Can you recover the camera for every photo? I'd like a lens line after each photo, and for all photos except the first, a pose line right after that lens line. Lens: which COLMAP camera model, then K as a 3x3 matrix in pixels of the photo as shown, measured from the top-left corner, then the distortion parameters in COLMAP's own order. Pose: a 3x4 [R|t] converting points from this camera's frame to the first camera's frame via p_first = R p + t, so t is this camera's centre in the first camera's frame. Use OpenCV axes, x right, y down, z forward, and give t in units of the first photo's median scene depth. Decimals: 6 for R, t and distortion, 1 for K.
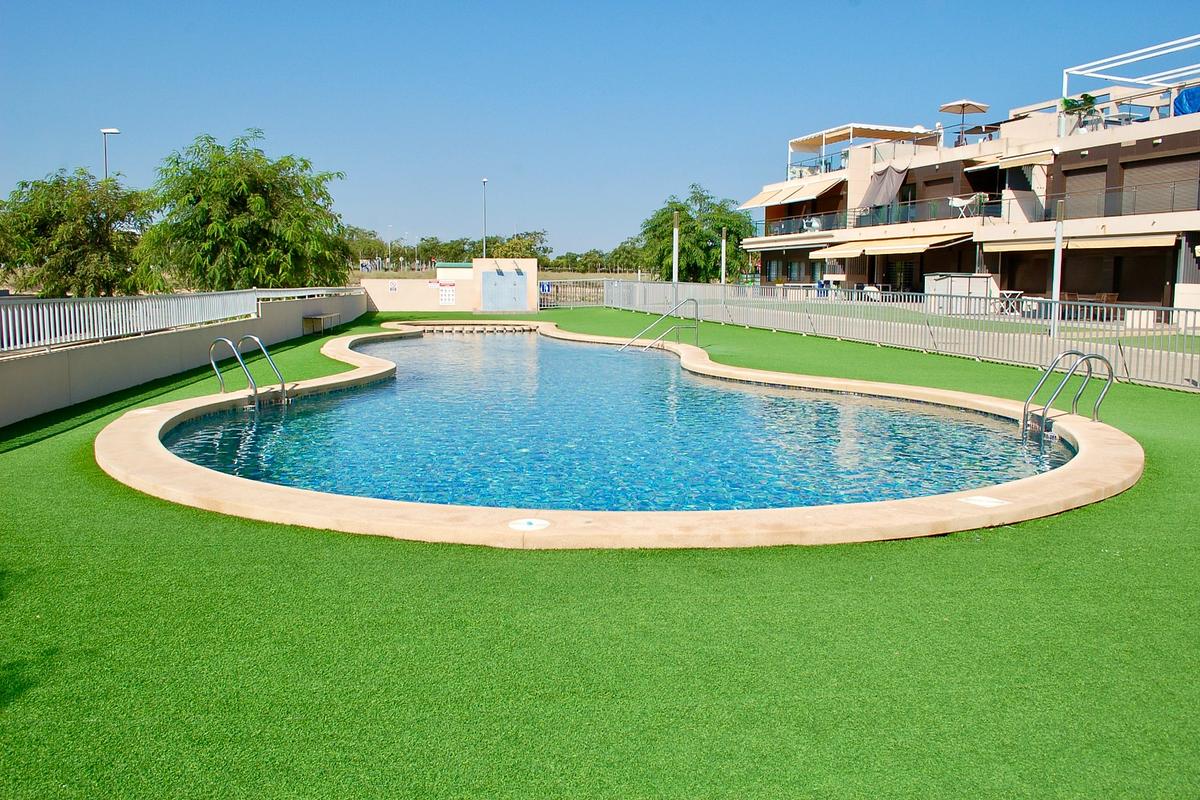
lens RADIAL K [[1010.5, 0, 600.5], [0, 1010.5, 402.5], [0, 0, 1]] dist [-0.091083, 0.005863]
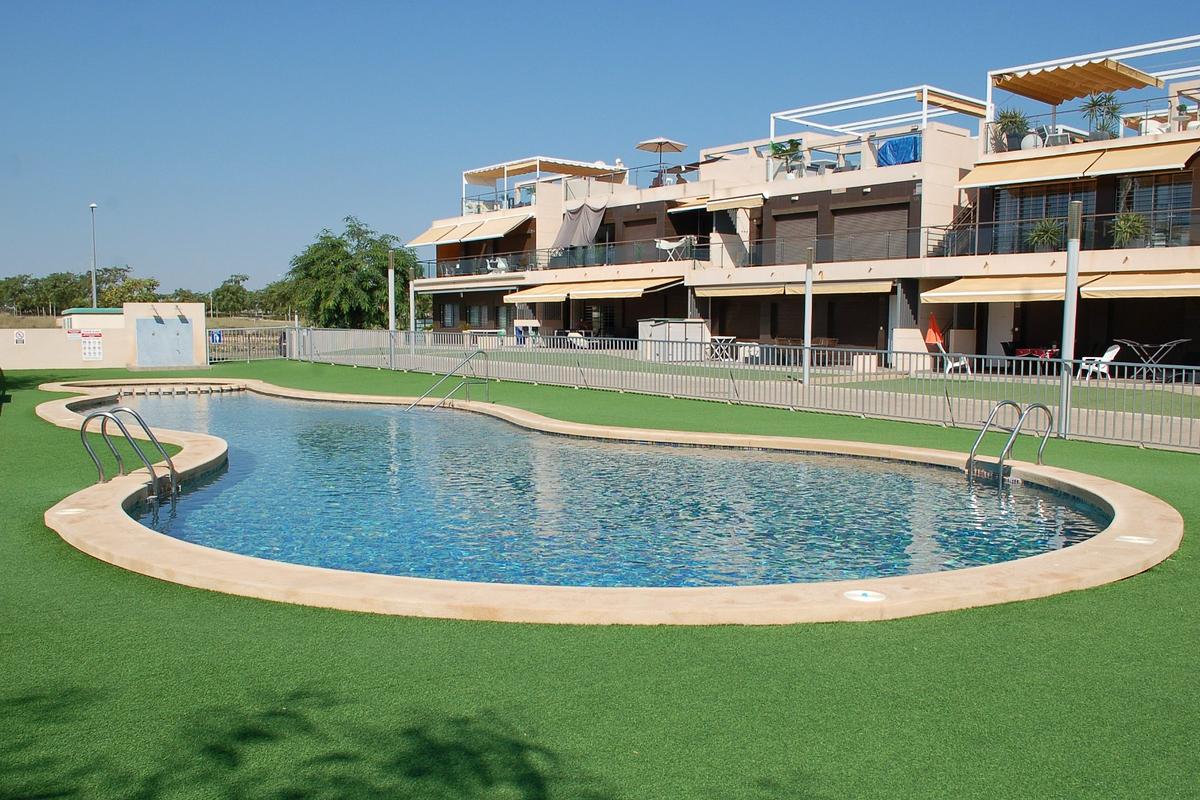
lens RADIAL K [[1125.0, 0, 655.0], [0, 1125.0, 465.5], [0, 0, 1]] dist [-0.091394, -0.002910]
pose [[0.916087, -0.048144, 0.398080, -0.092322], [0.046010, 0.998830, 0.014919, -0.004427], [-0.398332, 0.004648, 0.917230, 0.009530]]
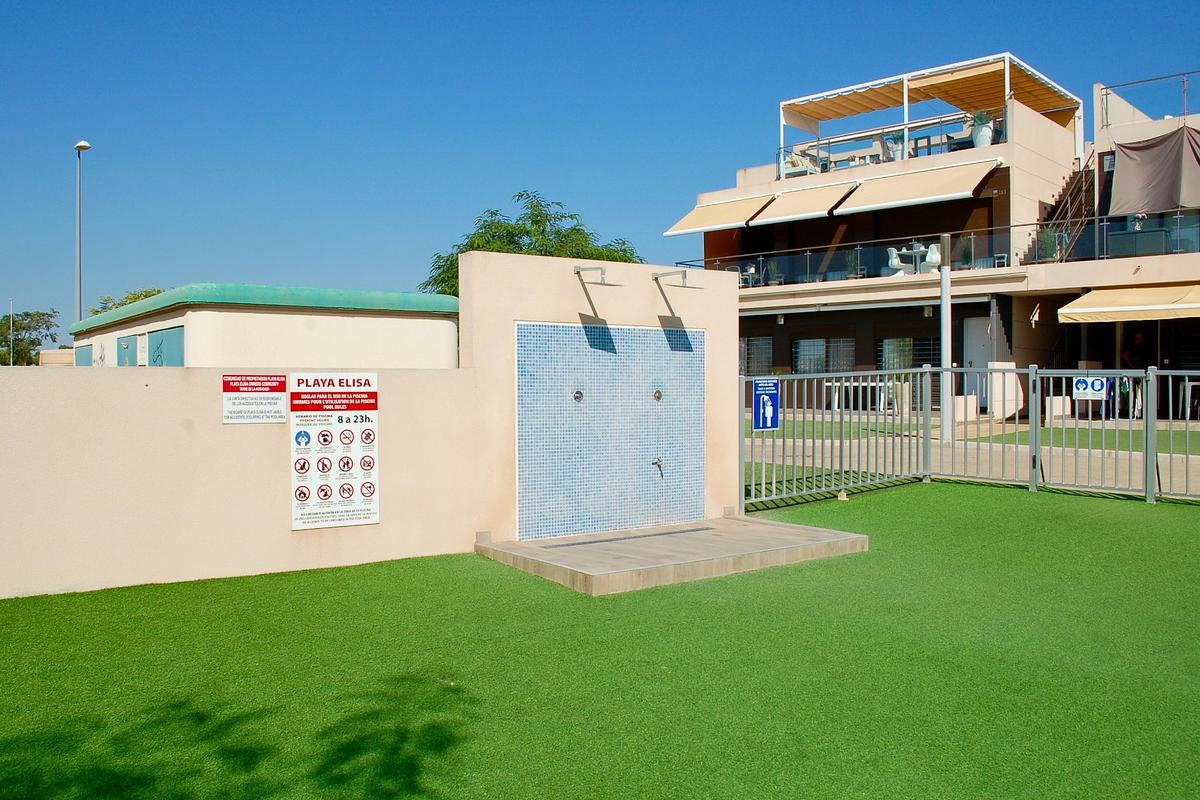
lens RADIAL K [[1010.5, 0, 600.5], [0, 1010.5, 402.5], [0, 0, 1]] dist [-0.091083, 0.005863]
pose [[0.875144, -0.017612, 0.483542, -0.193509], [0.065184, 0.994519, -0.081752, -0.102220], [-0.479452, 0.103064, 0.871495, 0.849884]]
